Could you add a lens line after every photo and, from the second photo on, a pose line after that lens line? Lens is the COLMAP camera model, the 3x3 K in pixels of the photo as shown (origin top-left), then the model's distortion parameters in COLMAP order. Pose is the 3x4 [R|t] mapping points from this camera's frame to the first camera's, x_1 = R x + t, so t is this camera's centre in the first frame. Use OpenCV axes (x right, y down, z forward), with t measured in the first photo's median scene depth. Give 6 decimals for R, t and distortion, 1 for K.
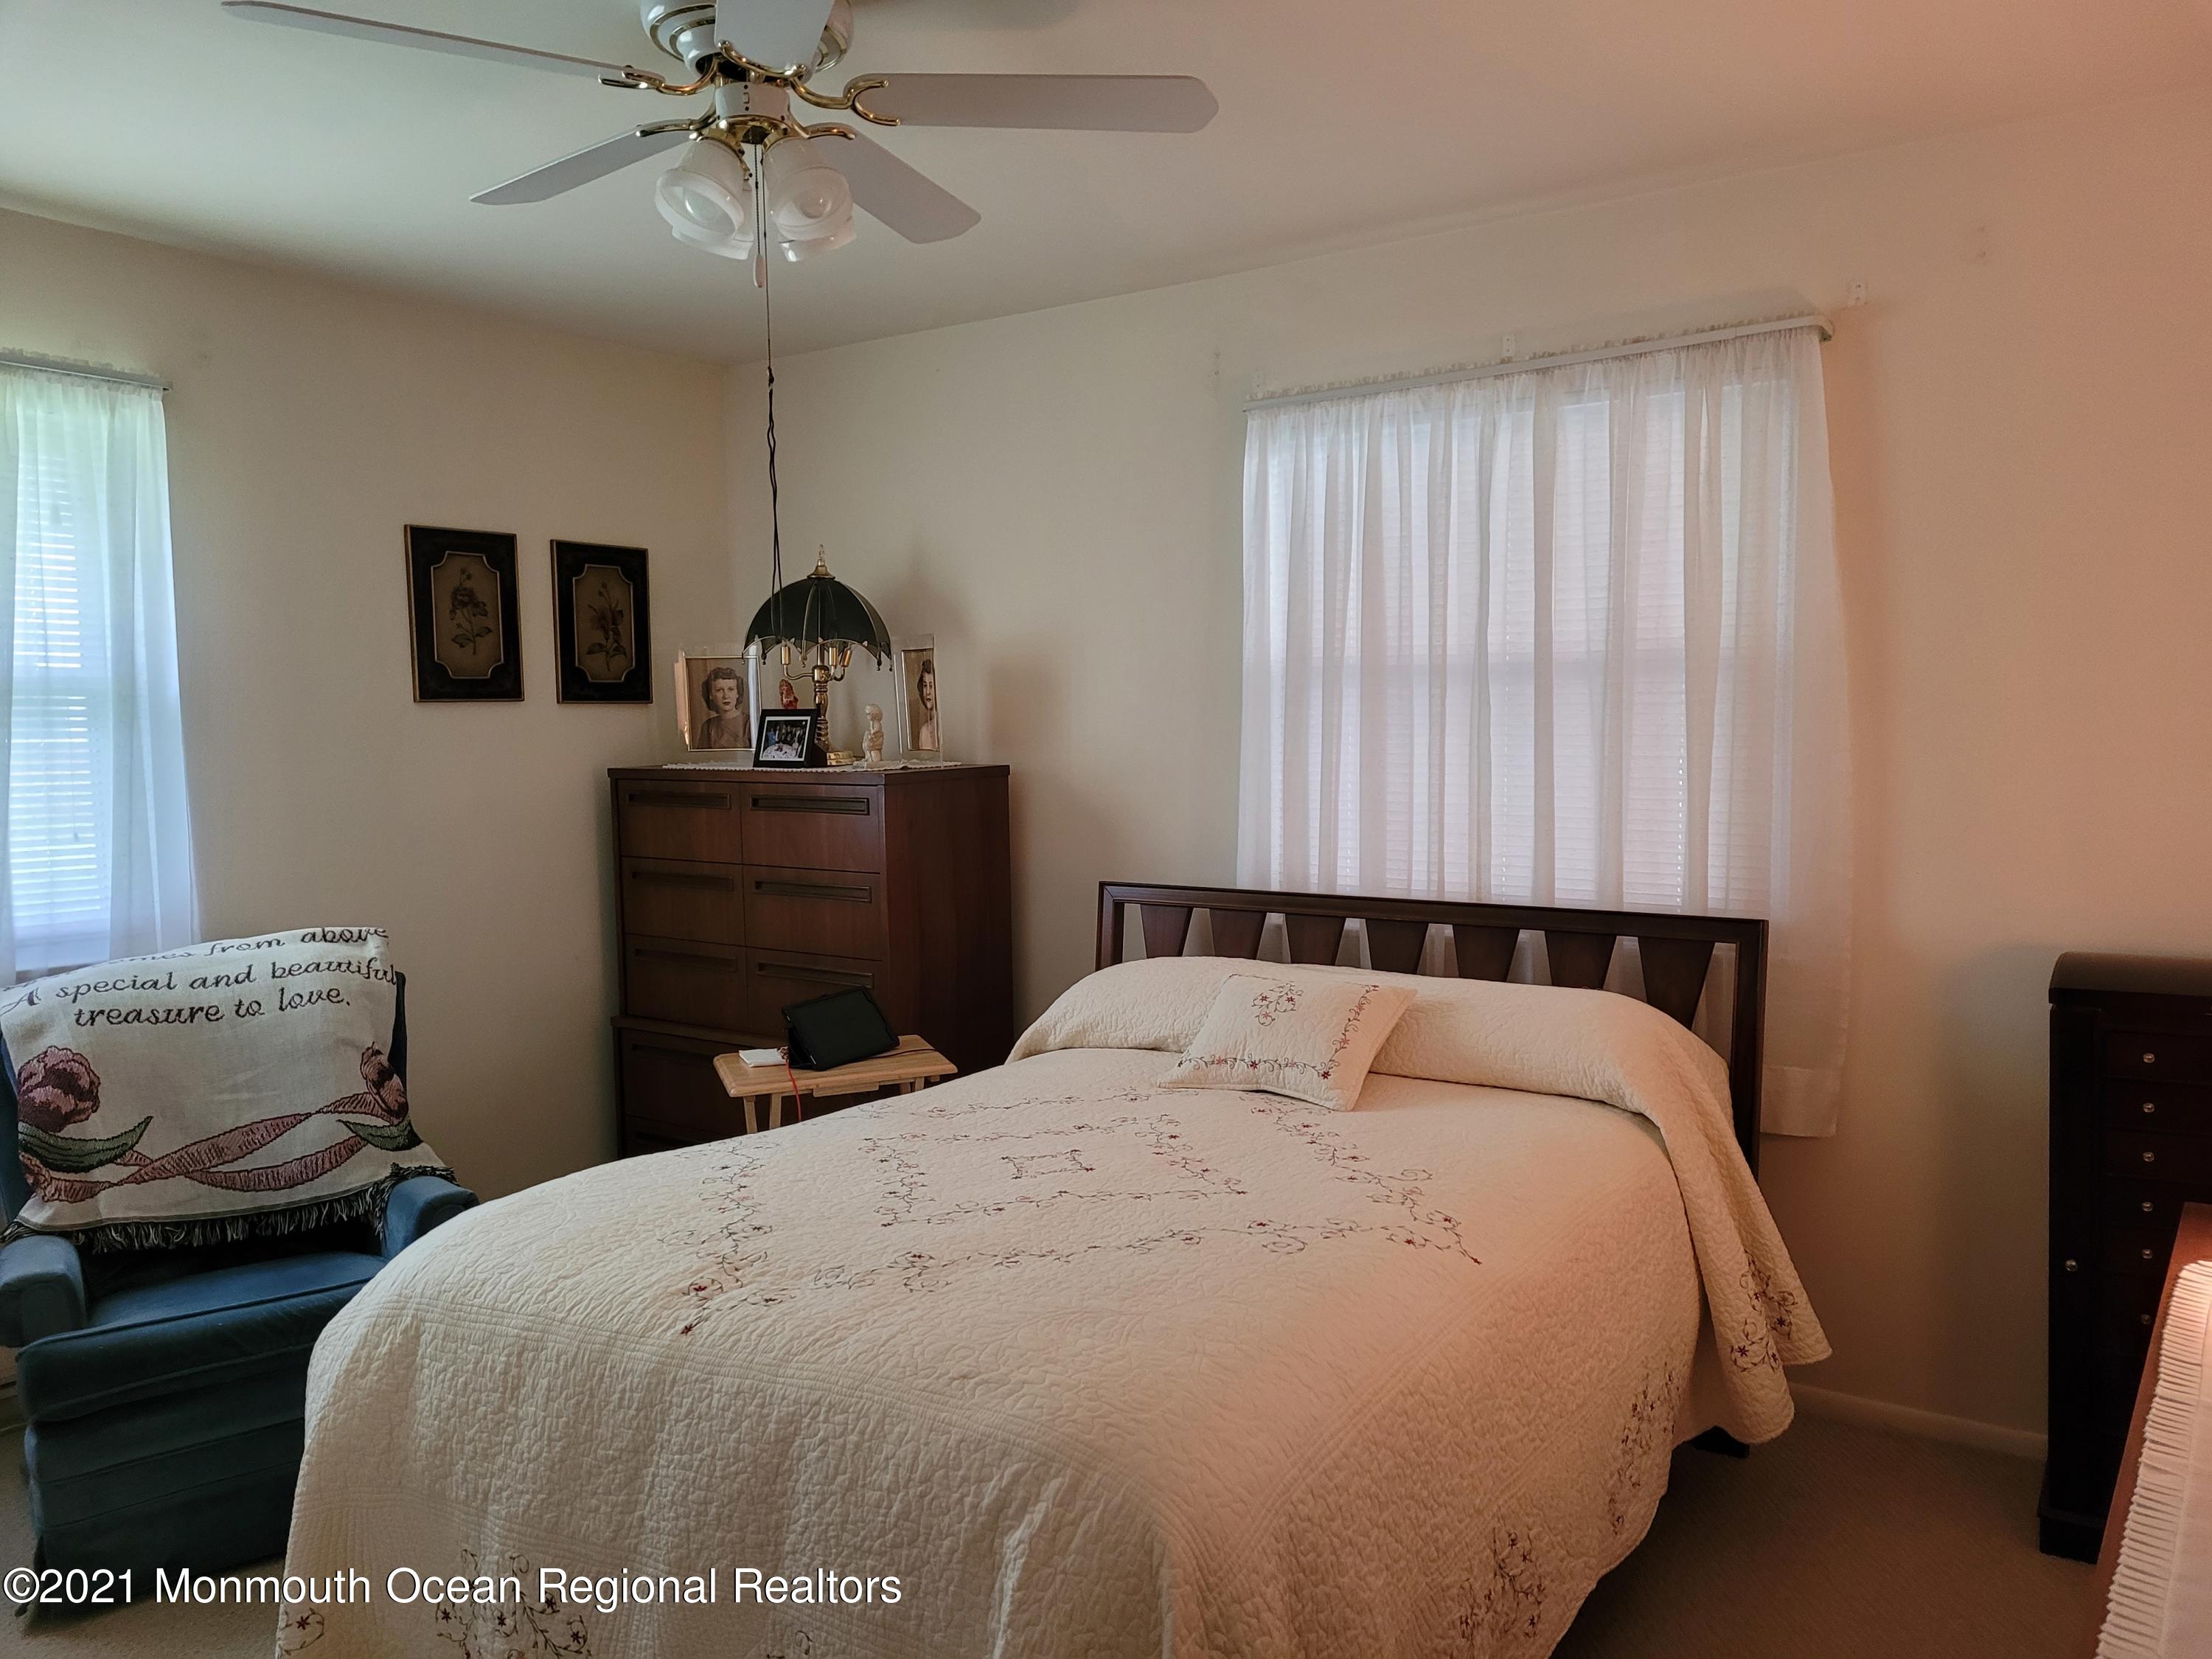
lens RADIAL K [[1651.0, 0, 1115.7], [0, 1651.0, 839.5], [0, 0, 1]] dist [0.061133, -0.045776]
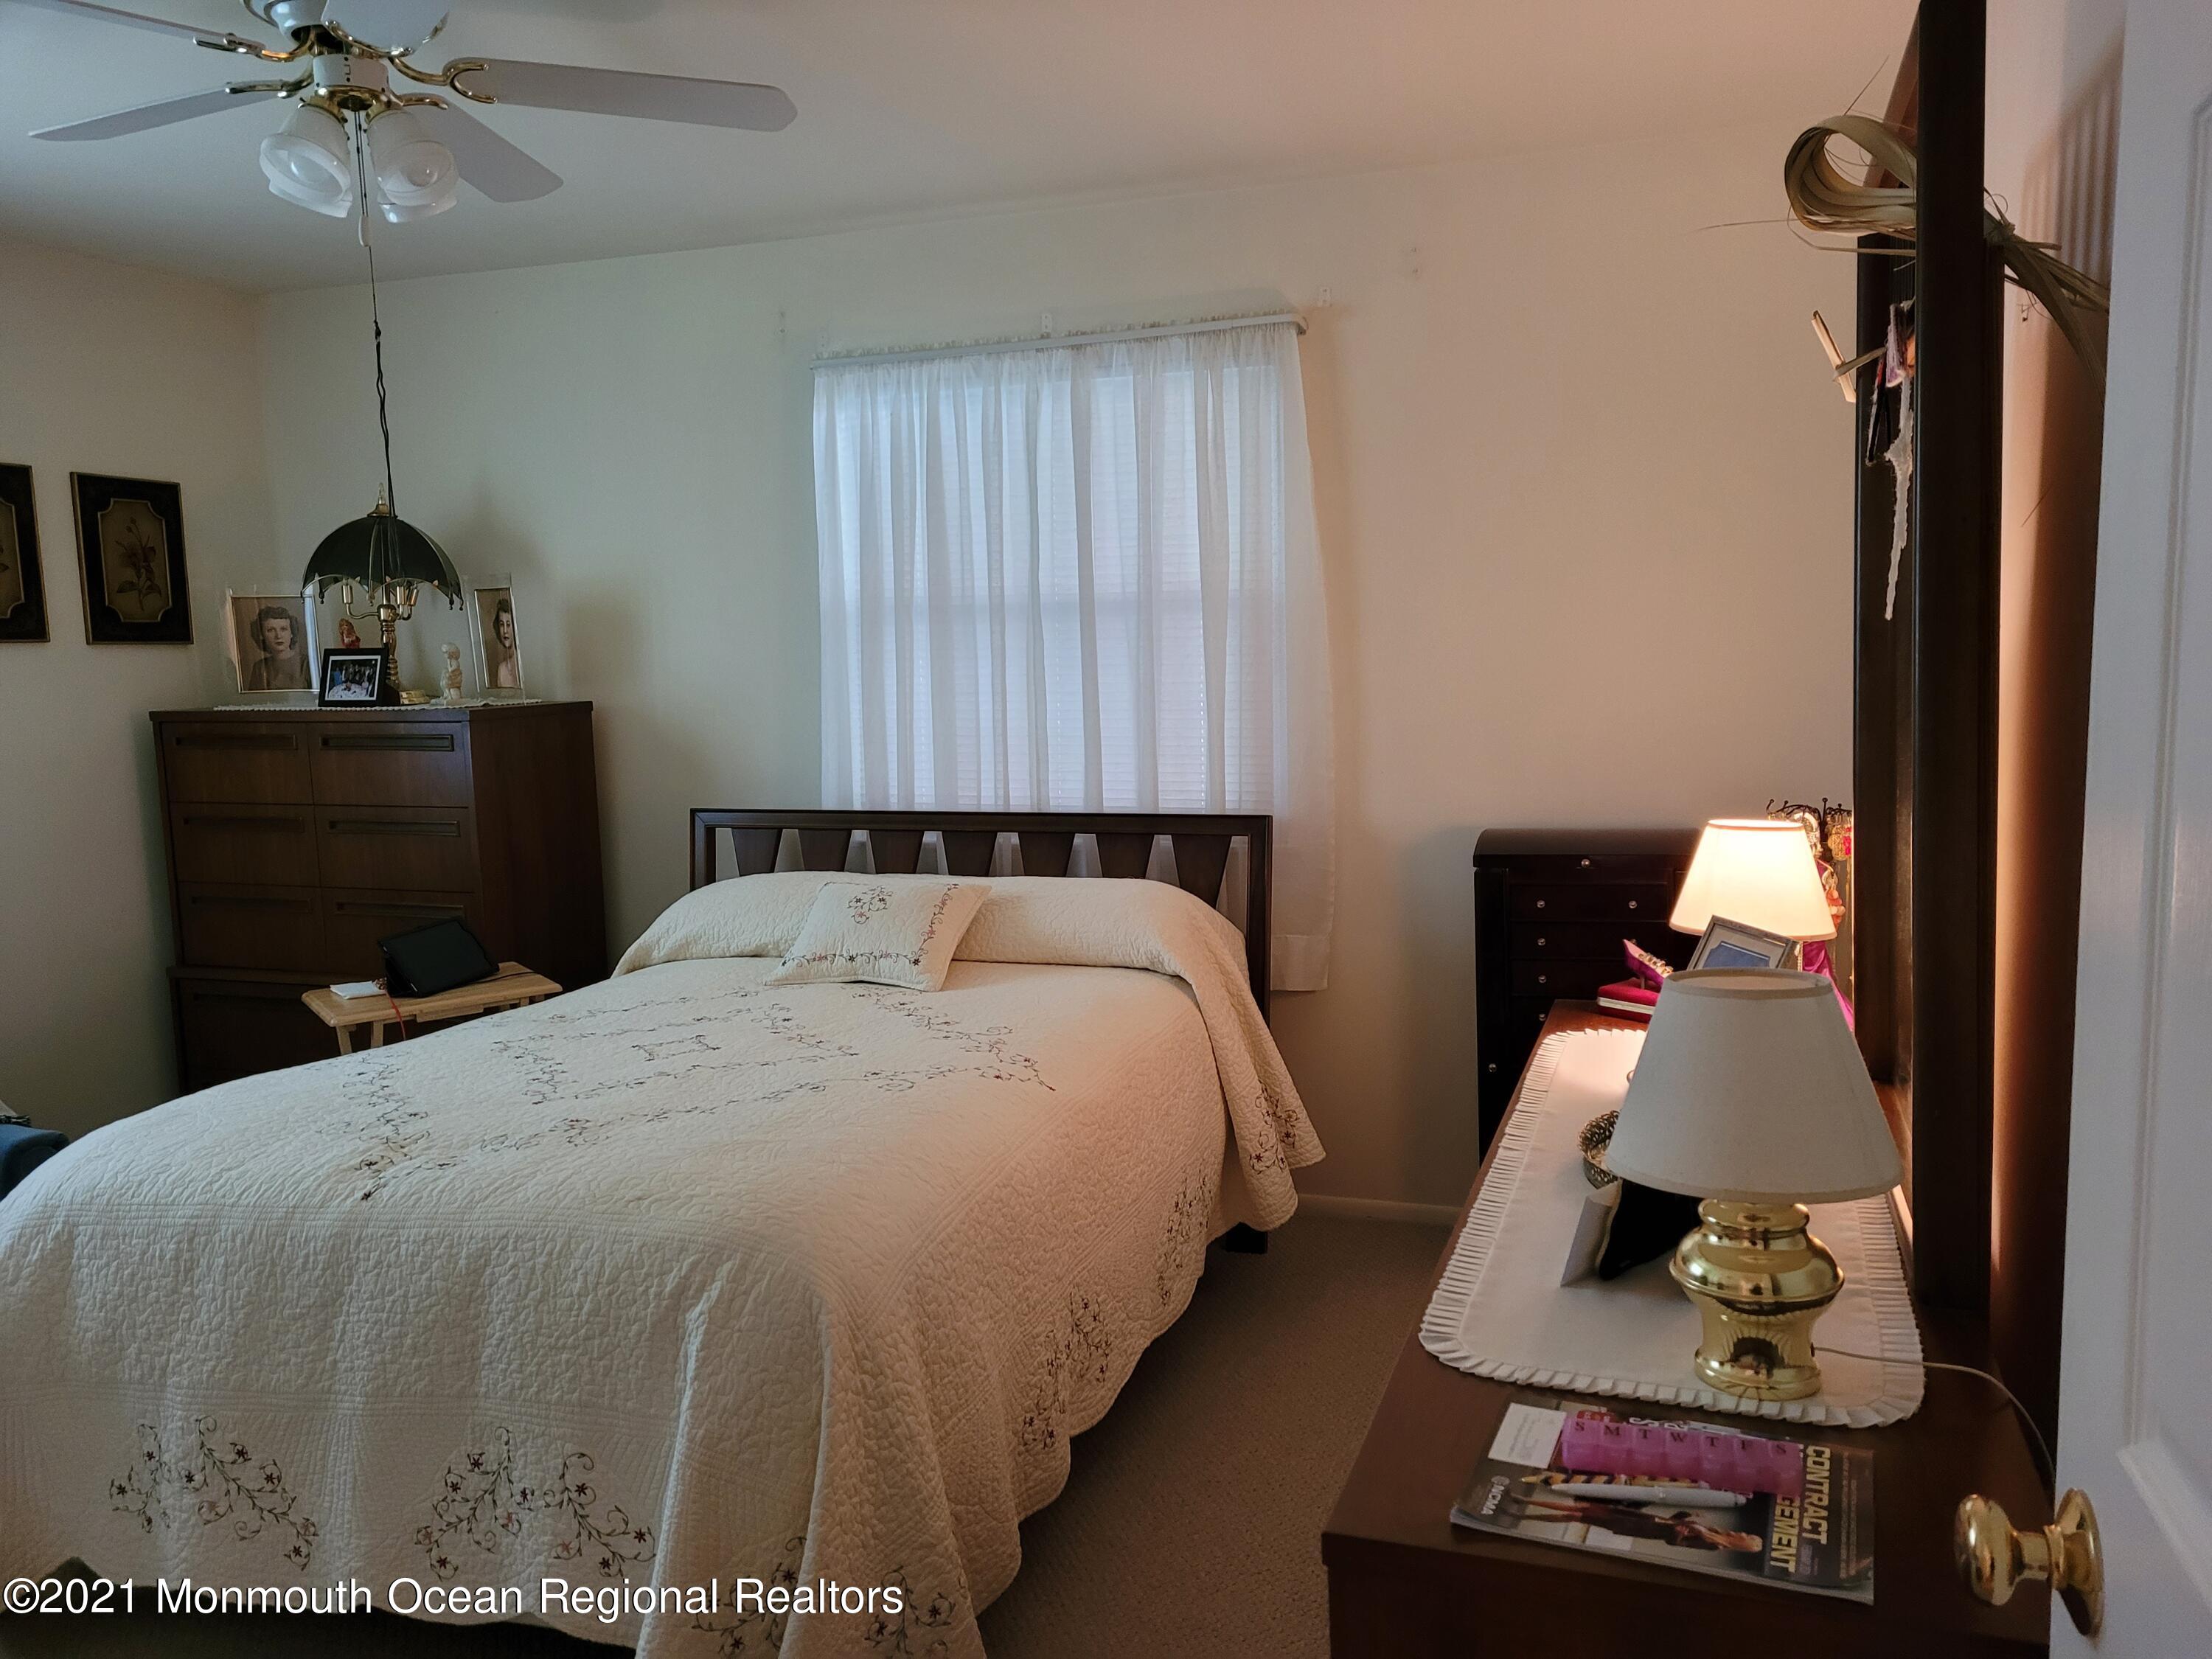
lens RADIAL K [[1651.0, 0, 1124.6], [0, 1651.0, 826.1], [0, 0, 1]] dist [0.061133, -0.045776]
pose [[0.962105, -0.038135, 0.269999, -0.038023], [0.031197, 0.999065, 0.029943, 0.017526], [-0.270888, -0.020385, 0.962395, -0.133636]]
